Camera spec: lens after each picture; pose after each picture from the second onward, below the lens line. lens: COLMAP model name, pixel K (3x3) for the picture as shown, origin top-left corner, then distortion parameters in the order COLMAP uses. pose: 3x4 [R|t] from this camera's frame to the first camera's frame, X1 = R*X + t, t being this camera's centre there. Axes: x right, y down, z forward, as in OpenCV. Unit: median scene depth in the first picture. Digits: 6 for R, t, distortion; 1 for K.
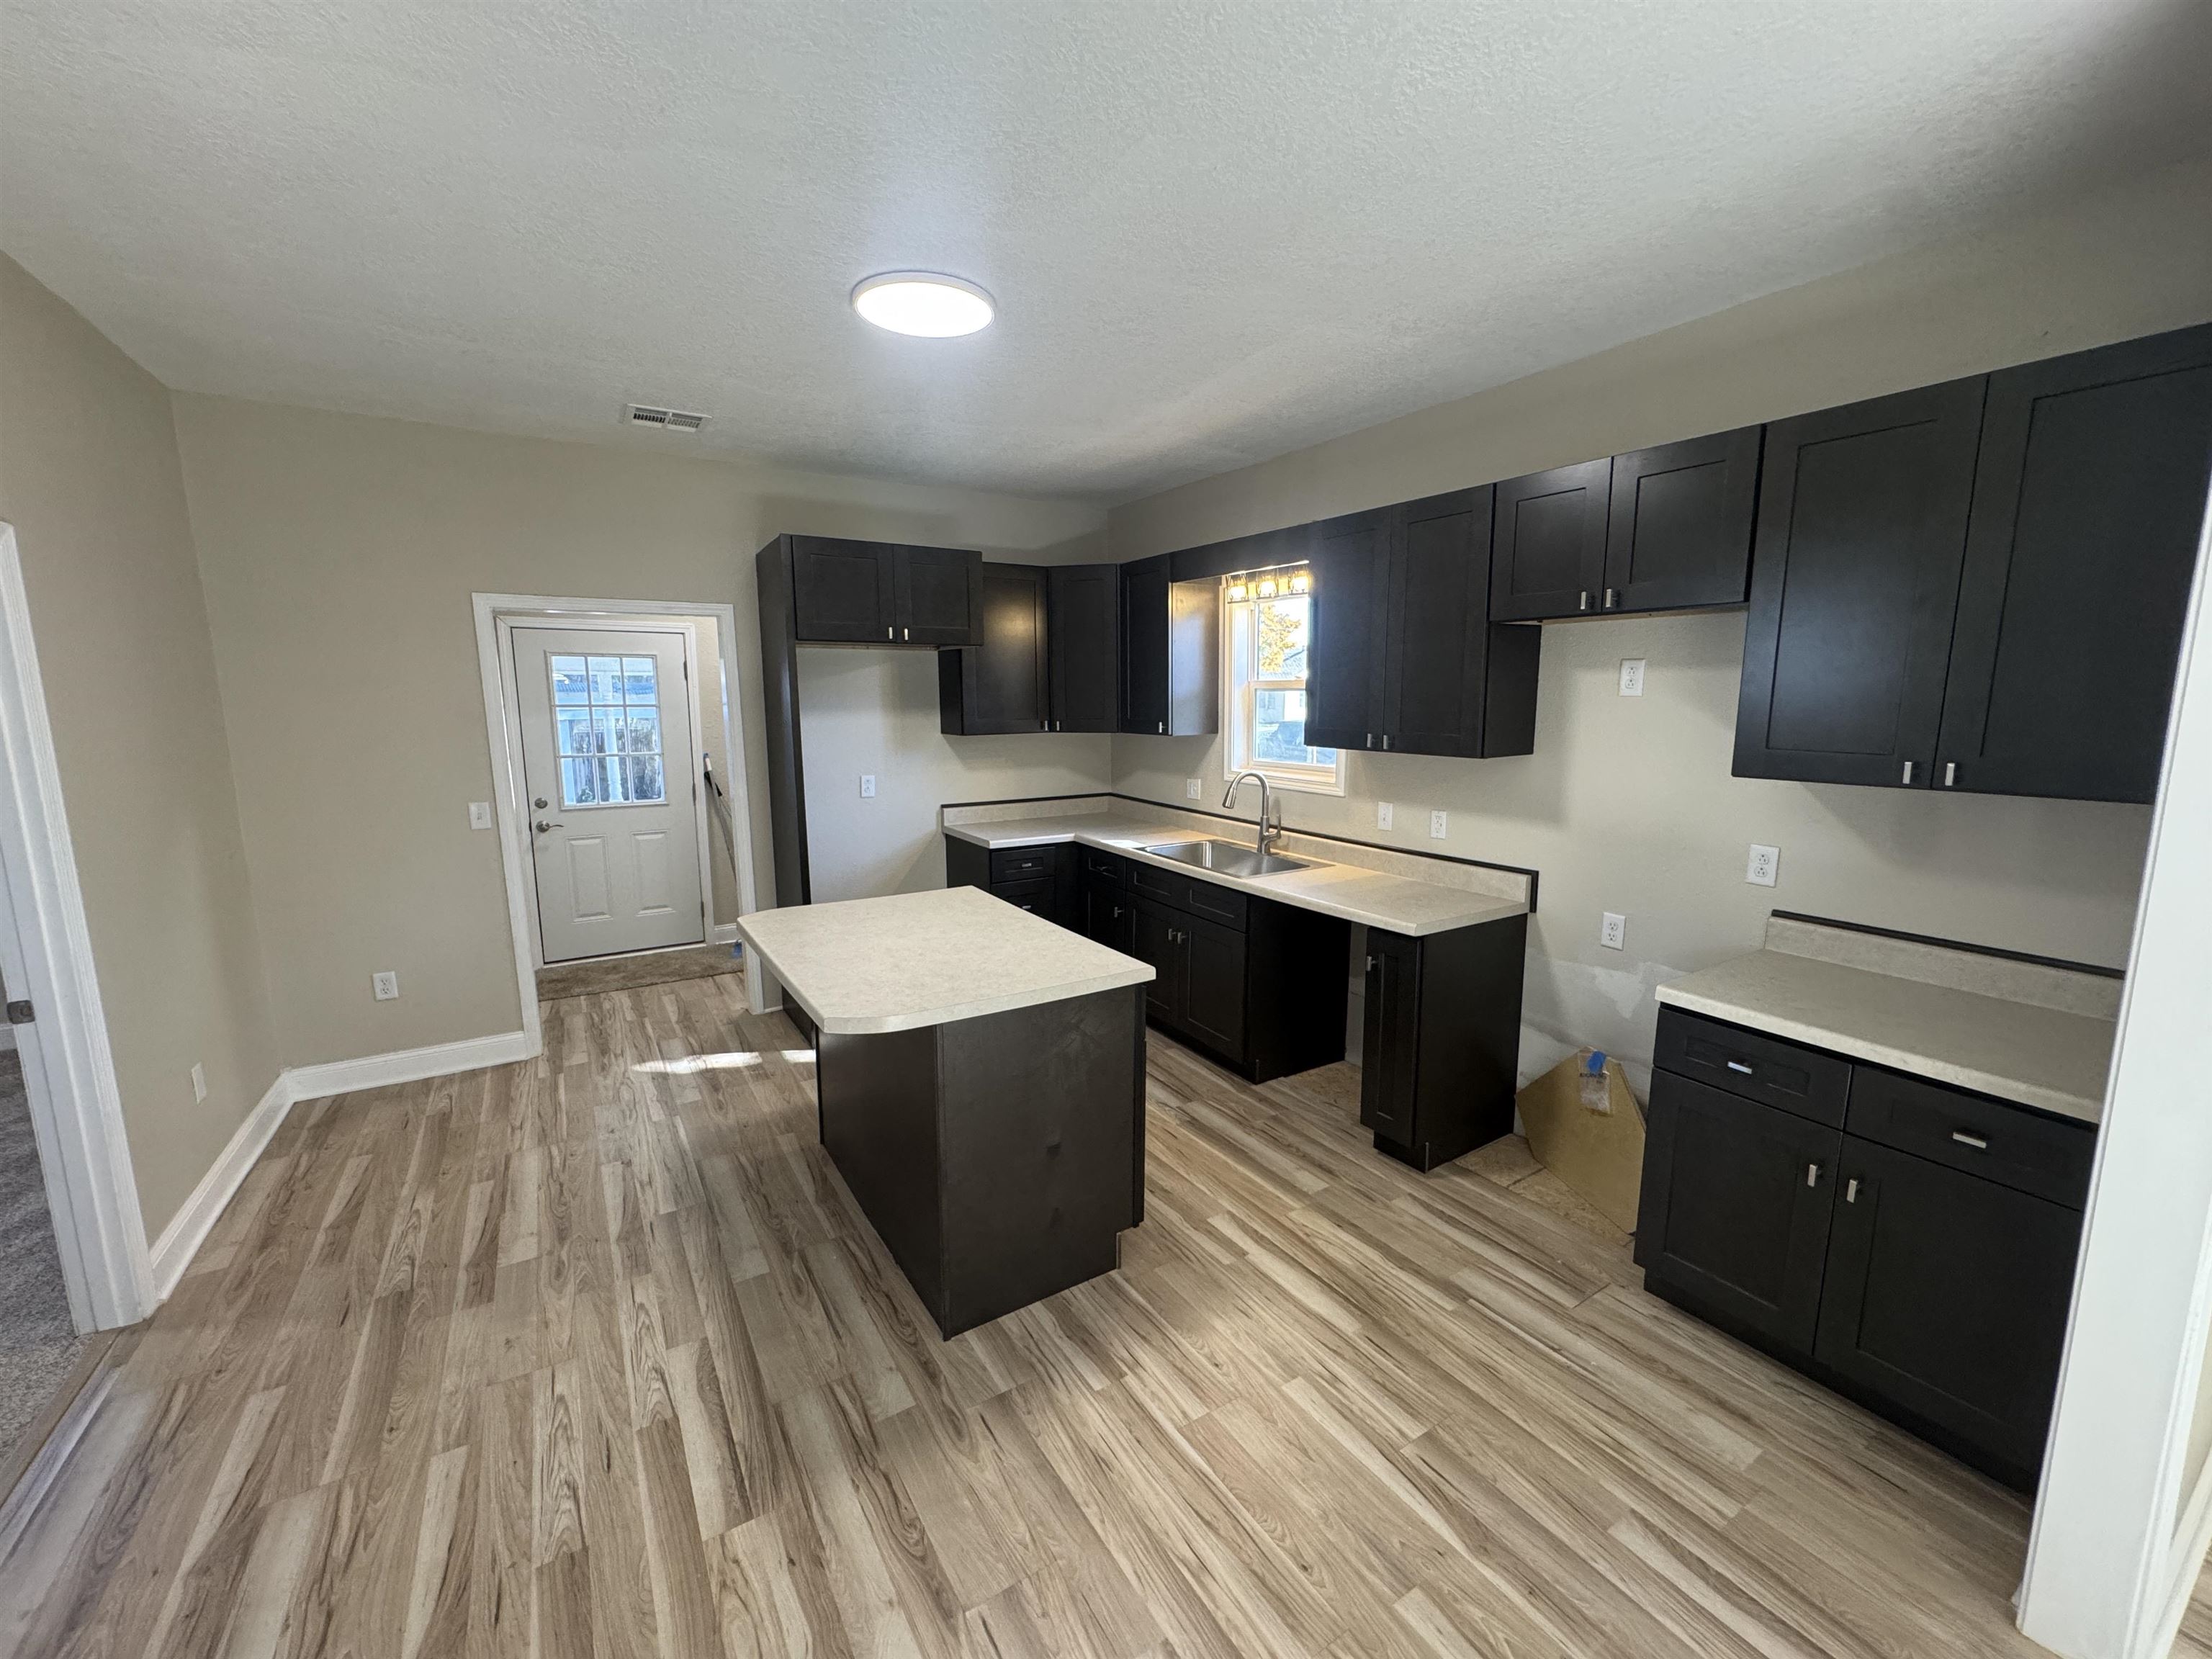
lens RADIAL K [[881.7, 0, 1108.3], [0, 881.7, 827.1], [0, 0, 1]] dist [-0.003068, 0.000831]
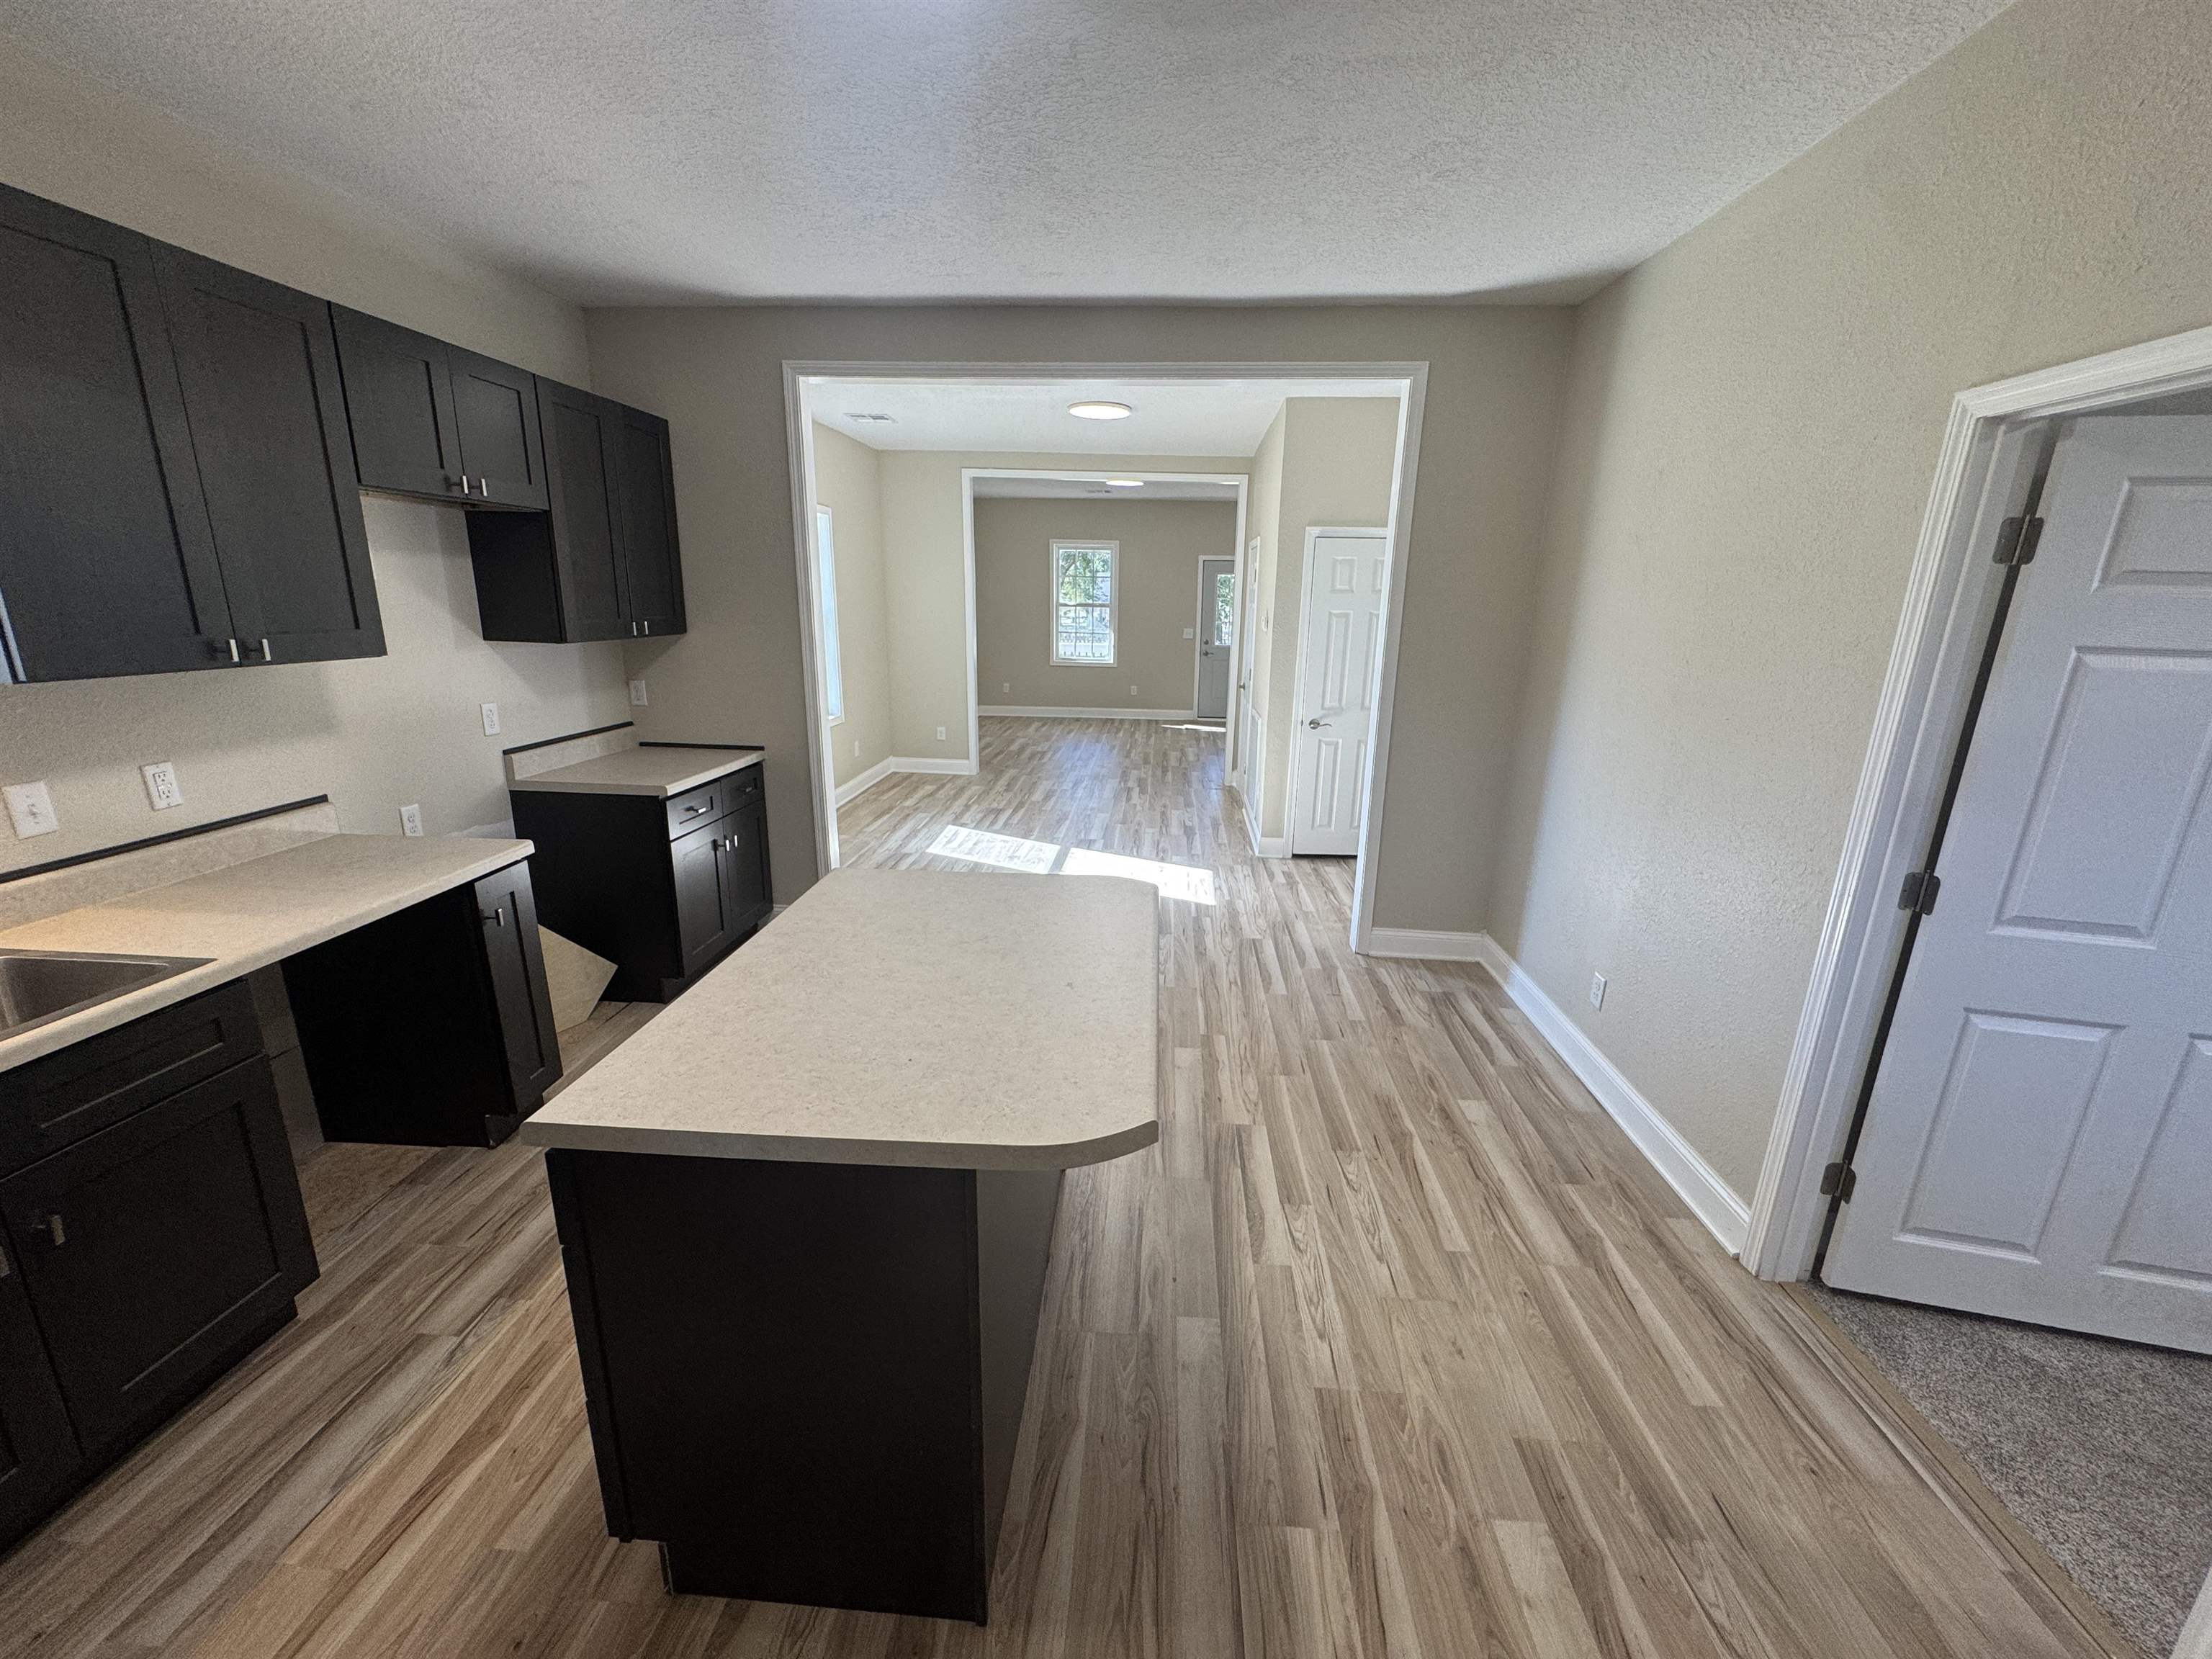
lens RADIAL K [[881.7, 0, 1094.4], [0, 881.7, 834.3], [0, 0, 1]] dist [-0.003068, 0.000831]
pose [[-0.798858, -0.168688, 0.577382, -0.695320], [0.074045, 0.924995, 0.372695, -0.206994], [-0.596944, 0.340483, -0.726450, 1.439236]]
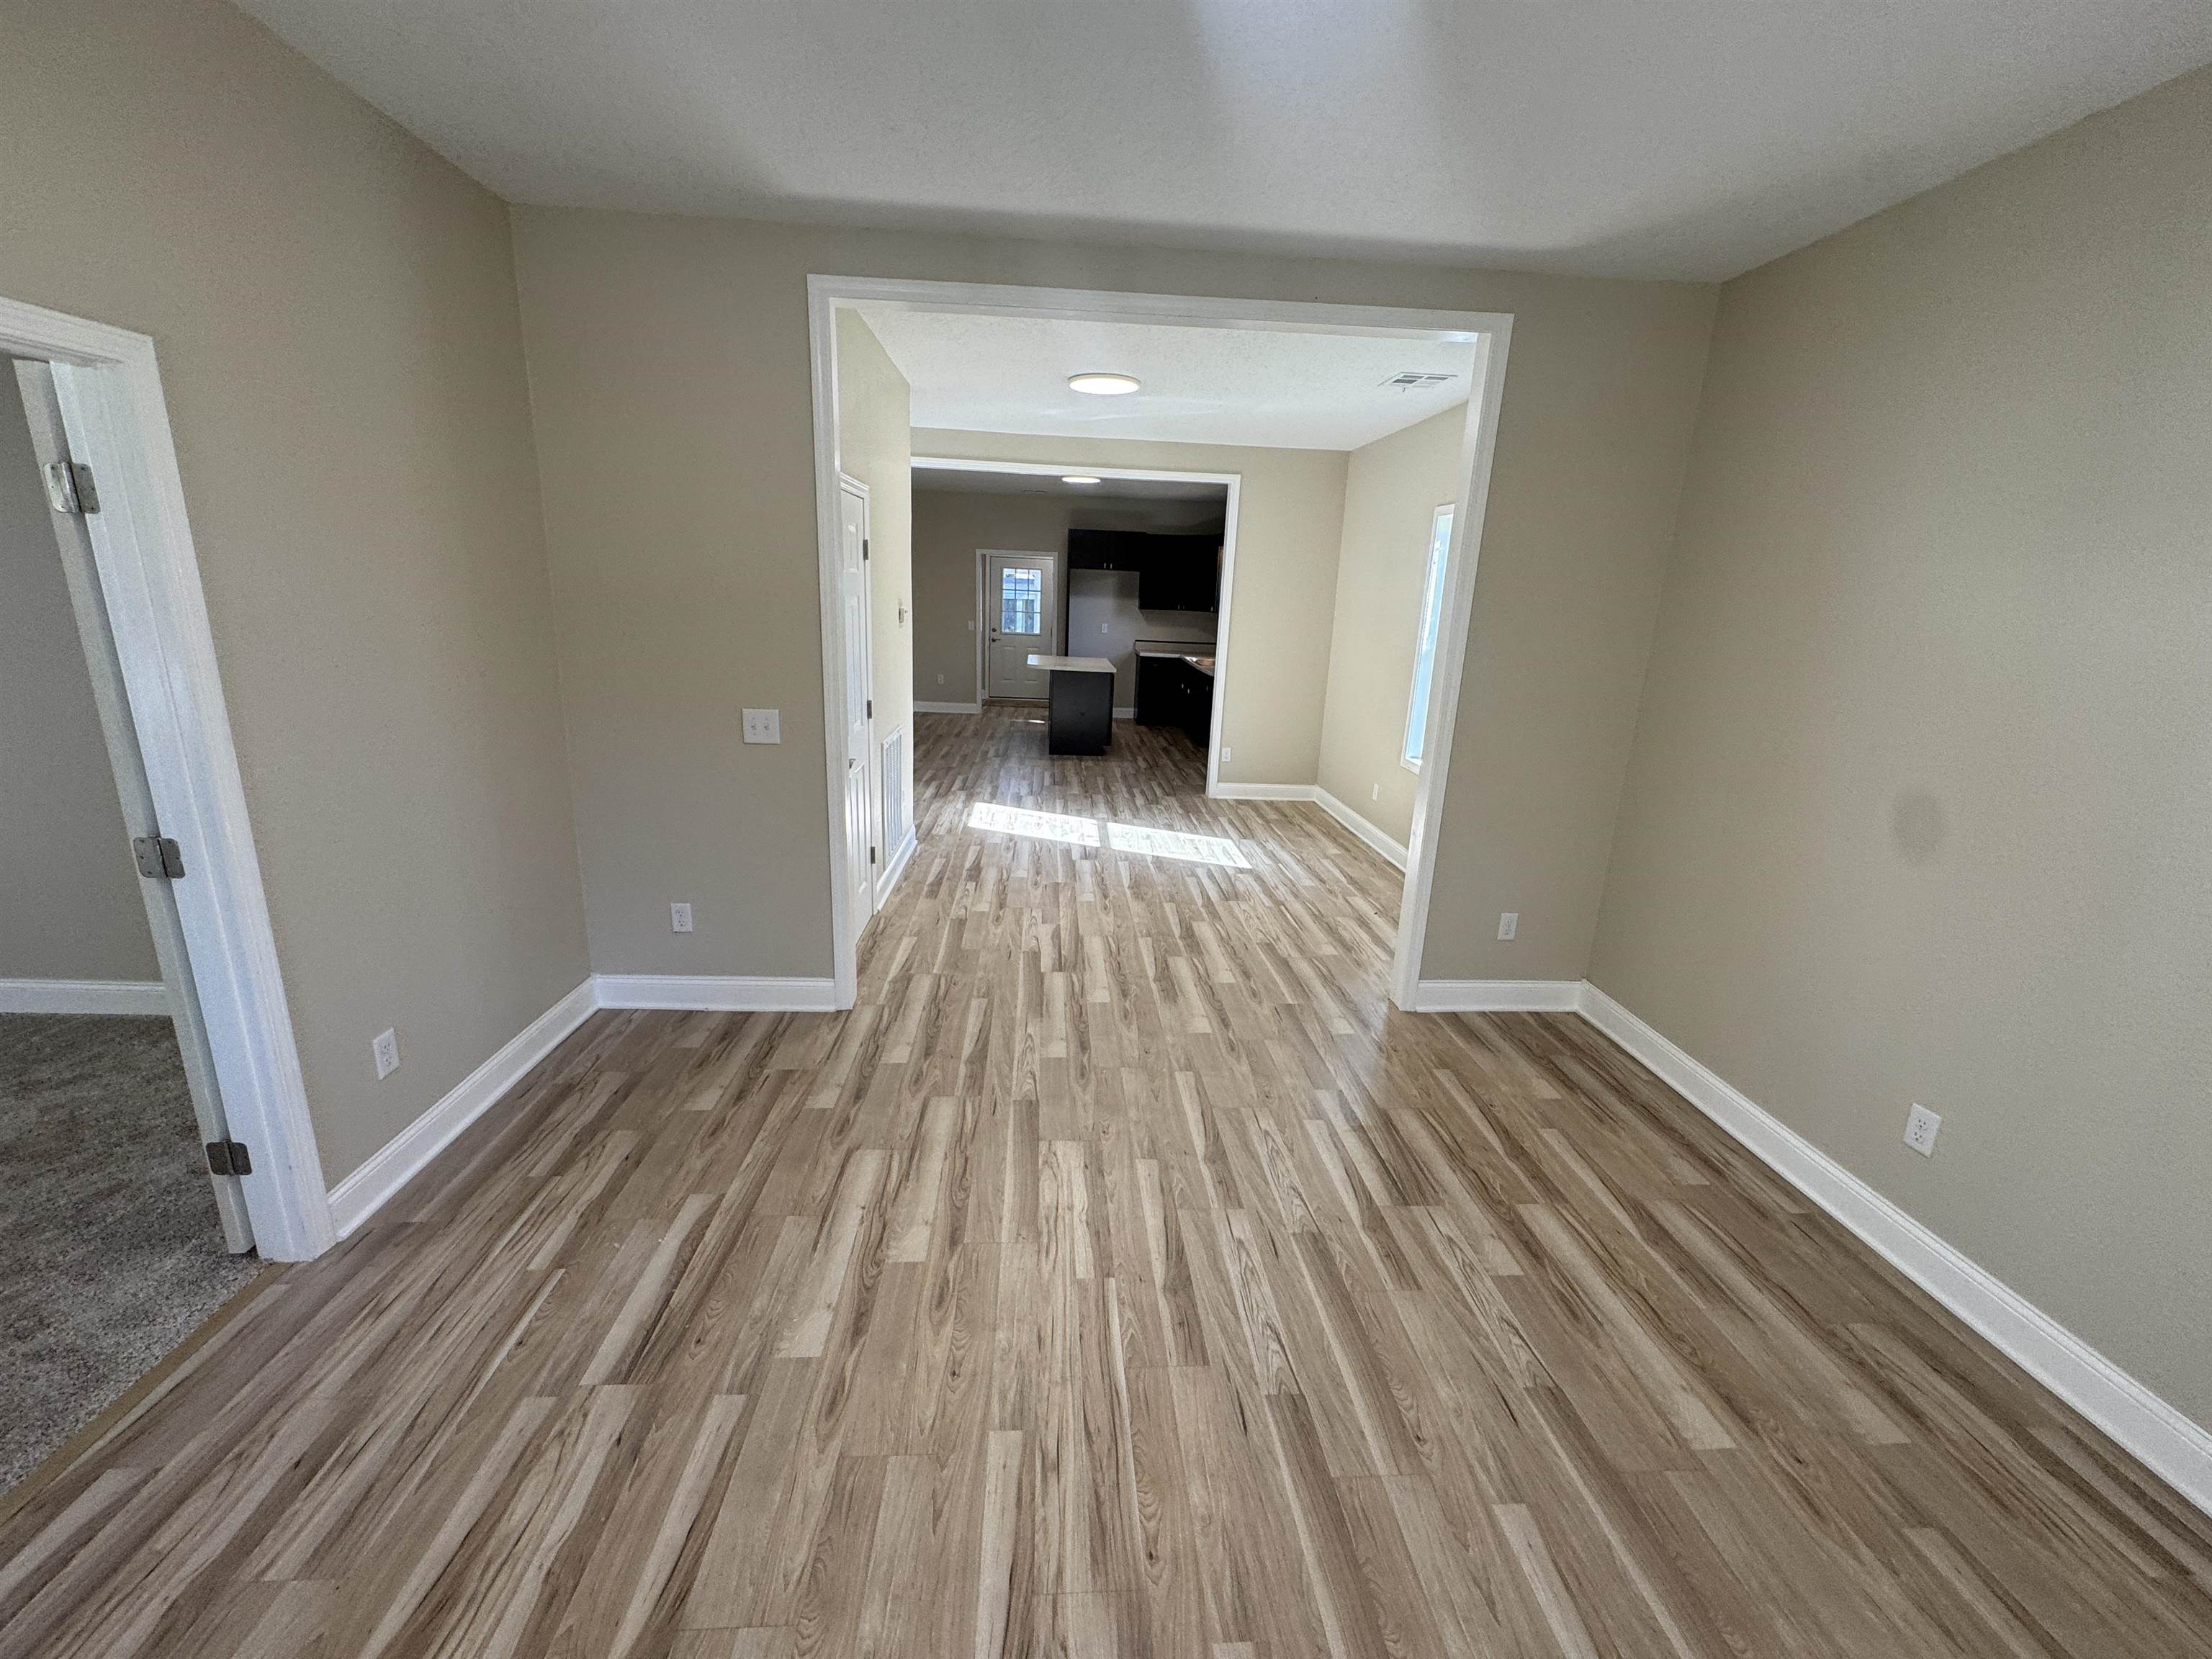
lens RADIAL K [[881.7, 0, 1109.5], [0, 881.7, 822.3], [0, 0, 1]] dist [-0.003068, 0.000831]
pose [[0.878736, 0.161273, -0.449237, 1.636815], [-0.115800, 0.985103, 0.127132, 0.300836], [0.463048, -0.059694, 0.884321, -2.084157]]
